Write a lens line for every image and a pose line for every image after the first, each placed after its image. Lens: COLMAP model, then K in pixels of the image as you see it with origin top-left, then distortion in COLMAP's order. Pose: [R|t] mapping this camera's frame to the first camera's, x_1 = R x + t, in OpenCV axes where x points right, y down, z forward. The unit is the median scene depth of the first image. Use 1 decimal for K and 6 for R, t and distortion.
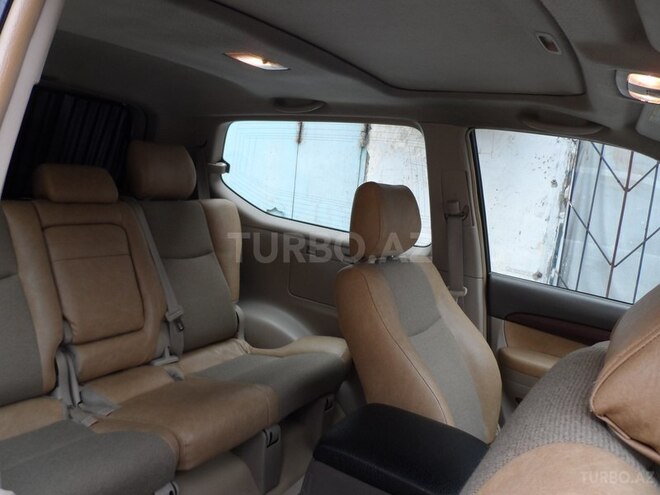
lens RADIAL K [[496.0, 0, 332.4], [0, 496.0, 248.6], [0, 0, 1]] dist [-0.009222, -0.003915]
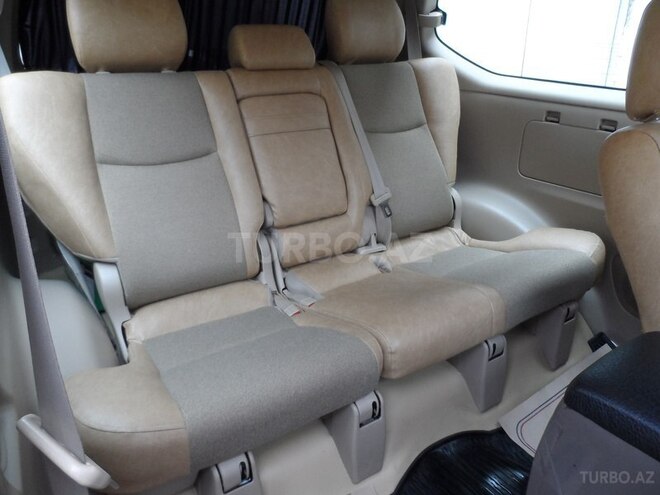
lens RADIAL K [[496.0, 0, 332.4], [0, 496.0, 248.6], [0, 0, 1]] dist [-0.009222, -0.003915]
pose [[0.912411, 0.054676, -0.405607, -0.041467], [0.037665, 0.975613, 0.216240, 0.030885], [0.407538, -0.212577, 0.888101, 0.186195]]
